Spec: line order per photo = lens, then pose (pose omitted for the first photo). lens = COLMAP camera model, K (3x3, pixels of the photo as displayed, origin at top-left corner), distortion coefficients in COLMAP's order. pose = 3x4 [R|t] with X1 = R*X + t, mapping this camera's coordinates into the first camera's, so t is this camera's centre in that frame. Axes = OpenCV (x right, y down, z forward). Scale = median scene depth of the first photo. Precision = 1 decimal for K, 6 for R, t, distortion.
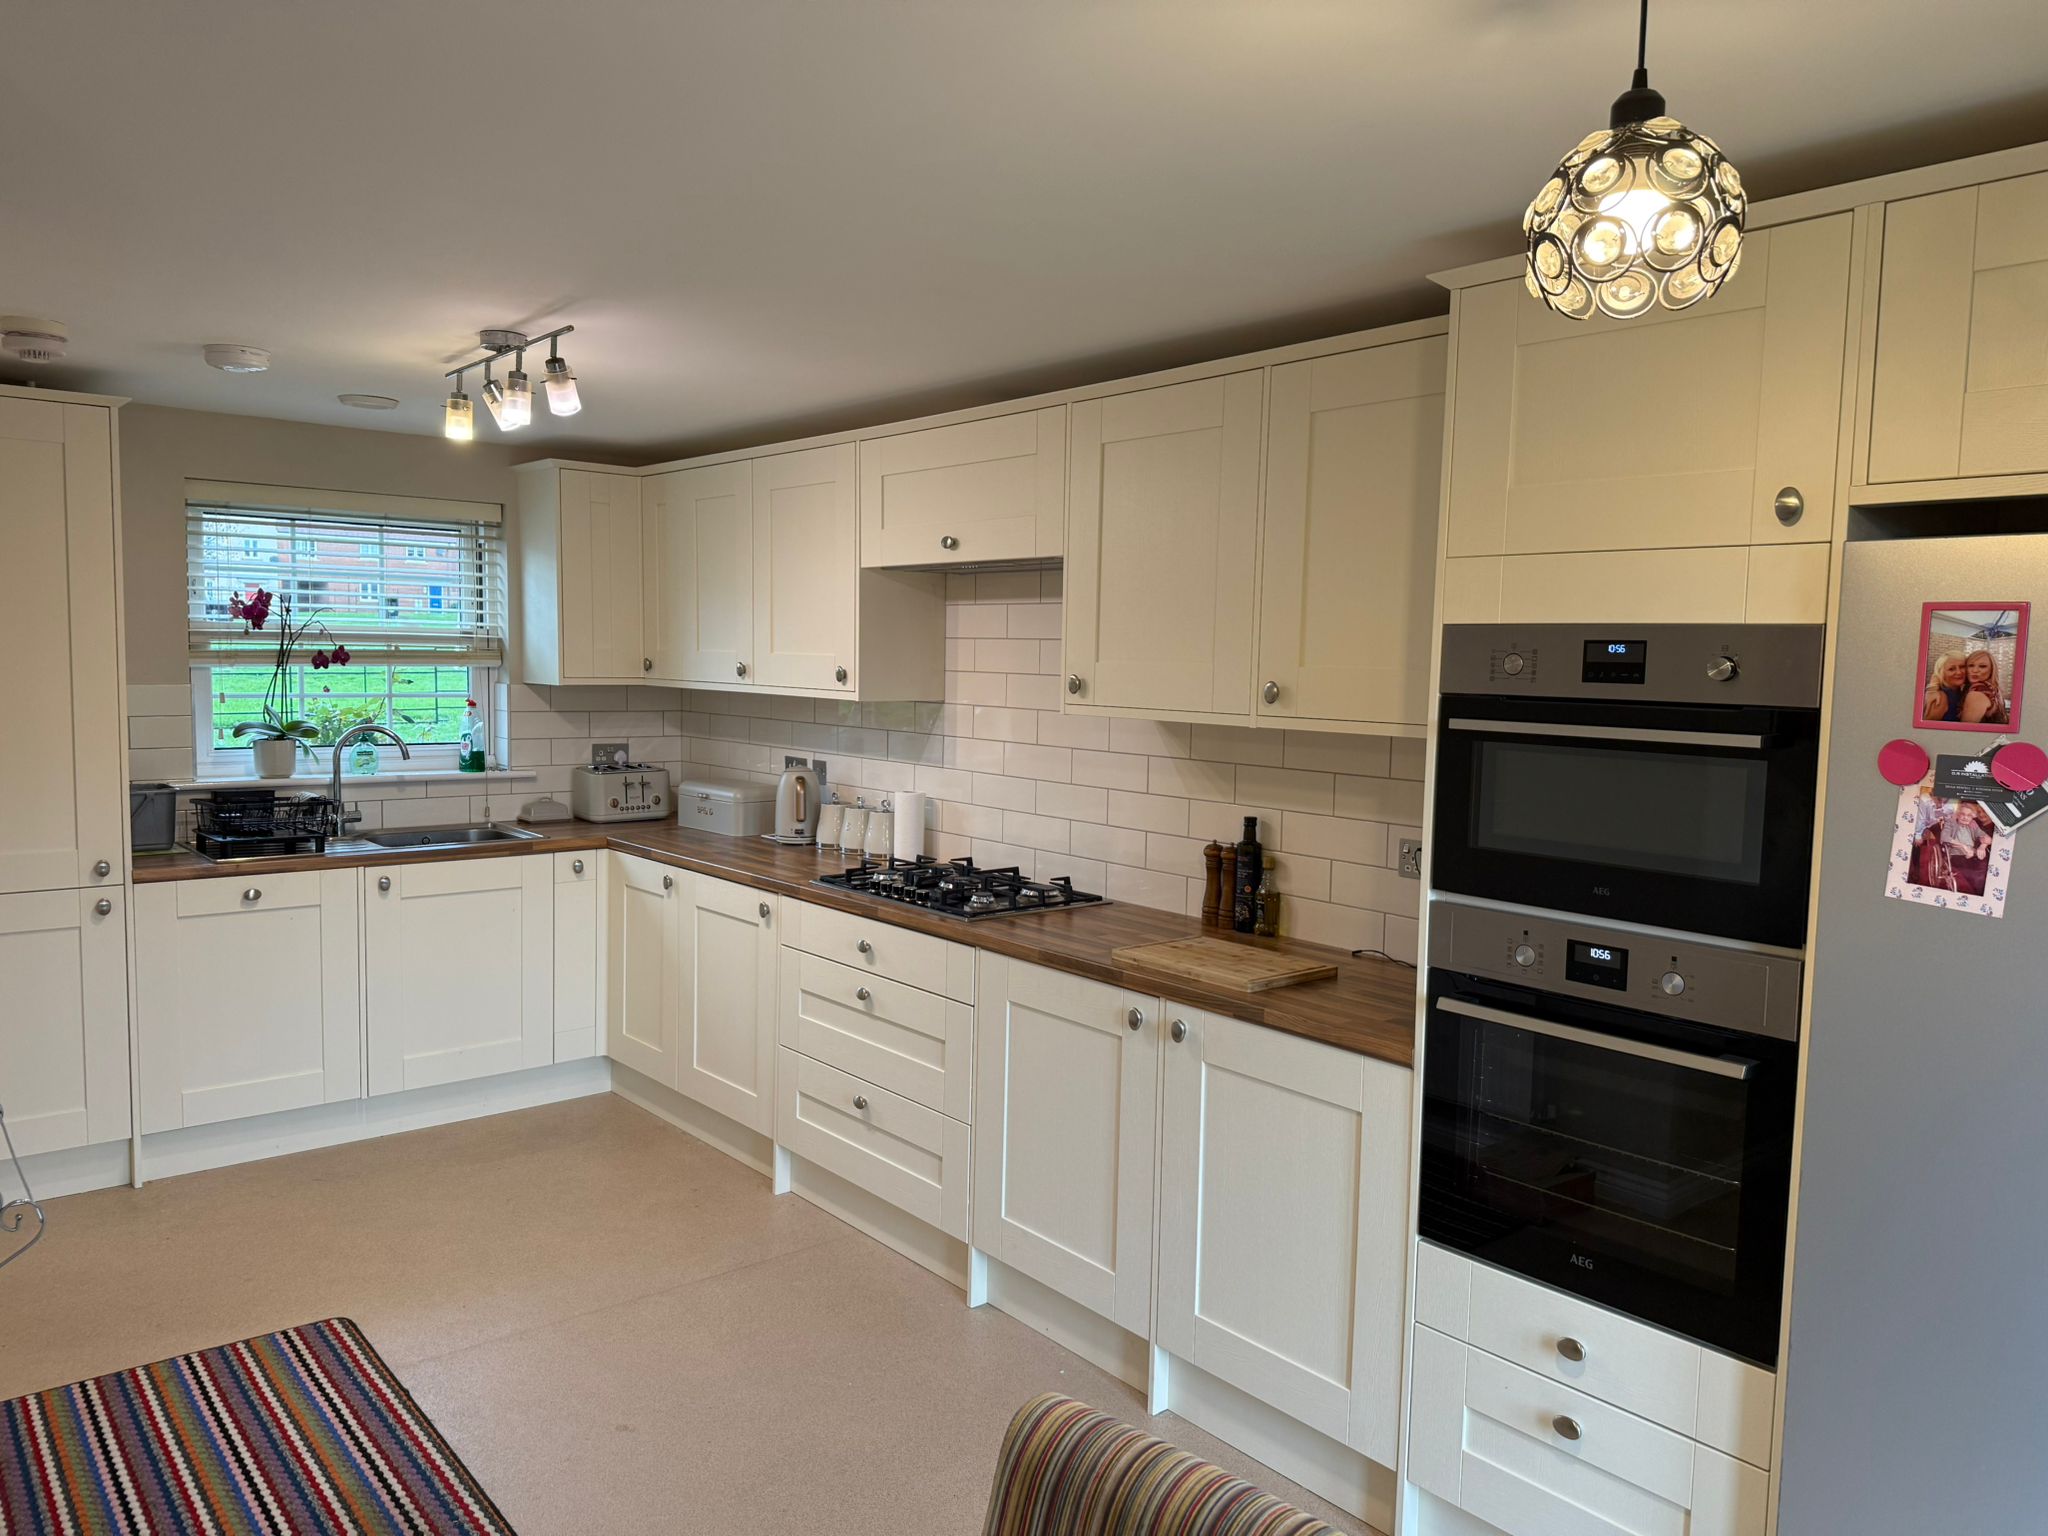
lens RADIAL K [[1459.6, 0, 1024.0], [0, 1459.6, 768.0], [0, 0, 1]] dist [0.039613, -0.060503]
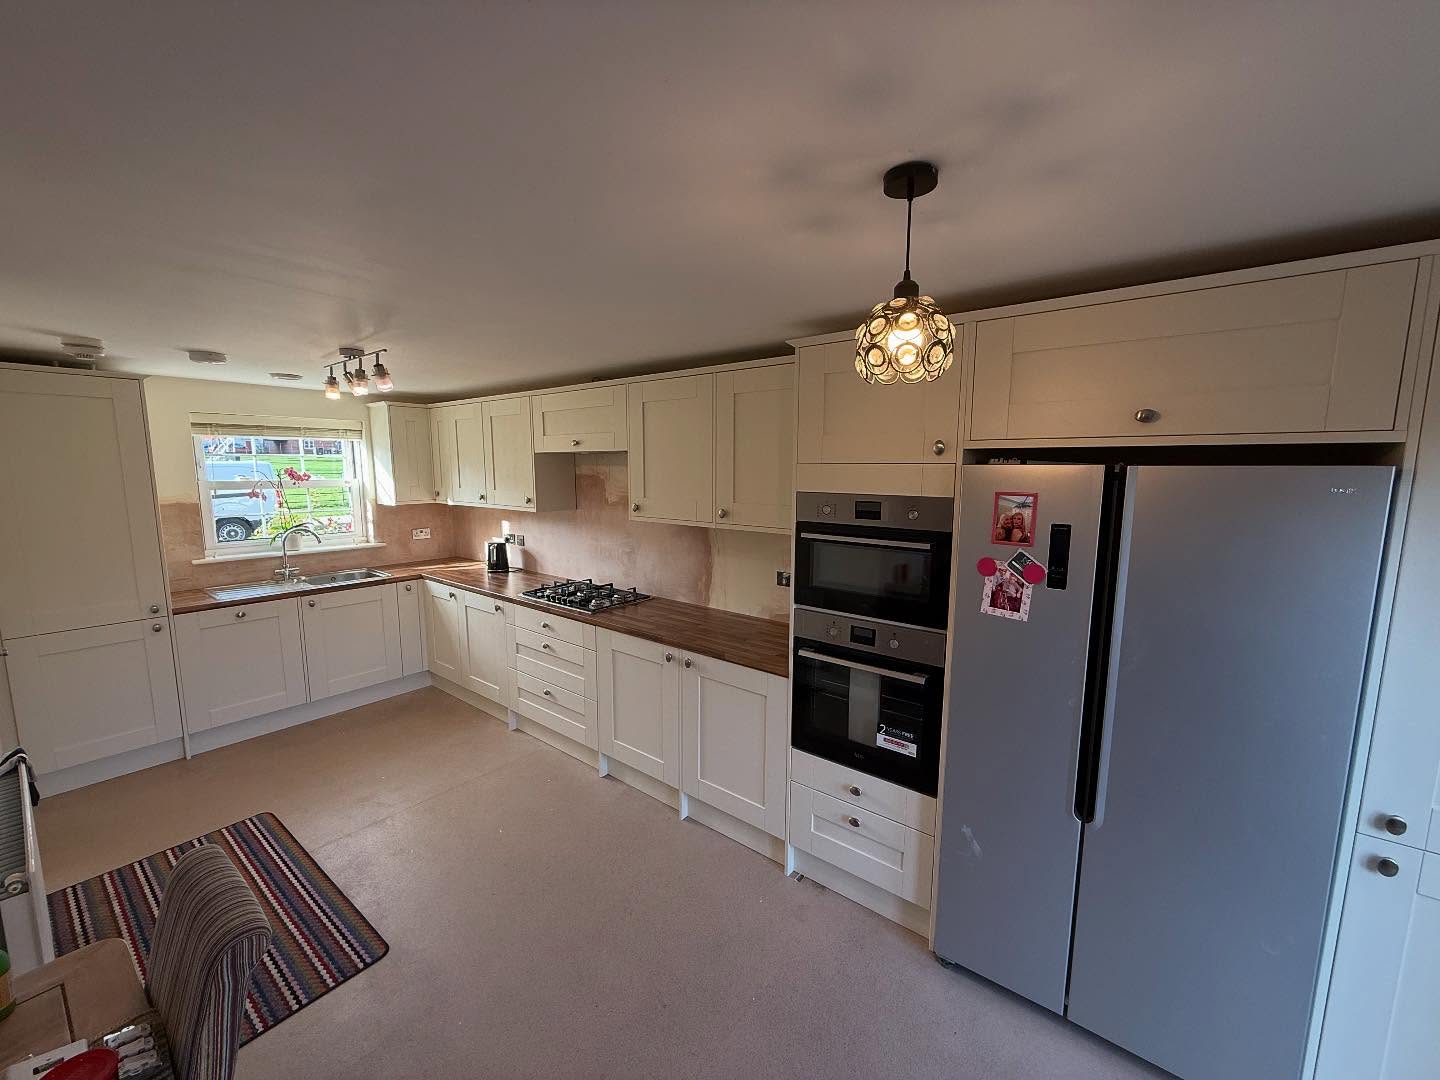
lens RADIAL K [[577.1, 0, 720.0], [0, 577.1, 540.0], [0, 0, 1]] dist [-0.000679, -0.000186]
pose [[0.980842, -0.041720, 0.190288, -0.013267], [0.031470, 0.997903, 0.056570, -0.079966], [-0.192249, -0.049498, 0.980097, 0.119259]]
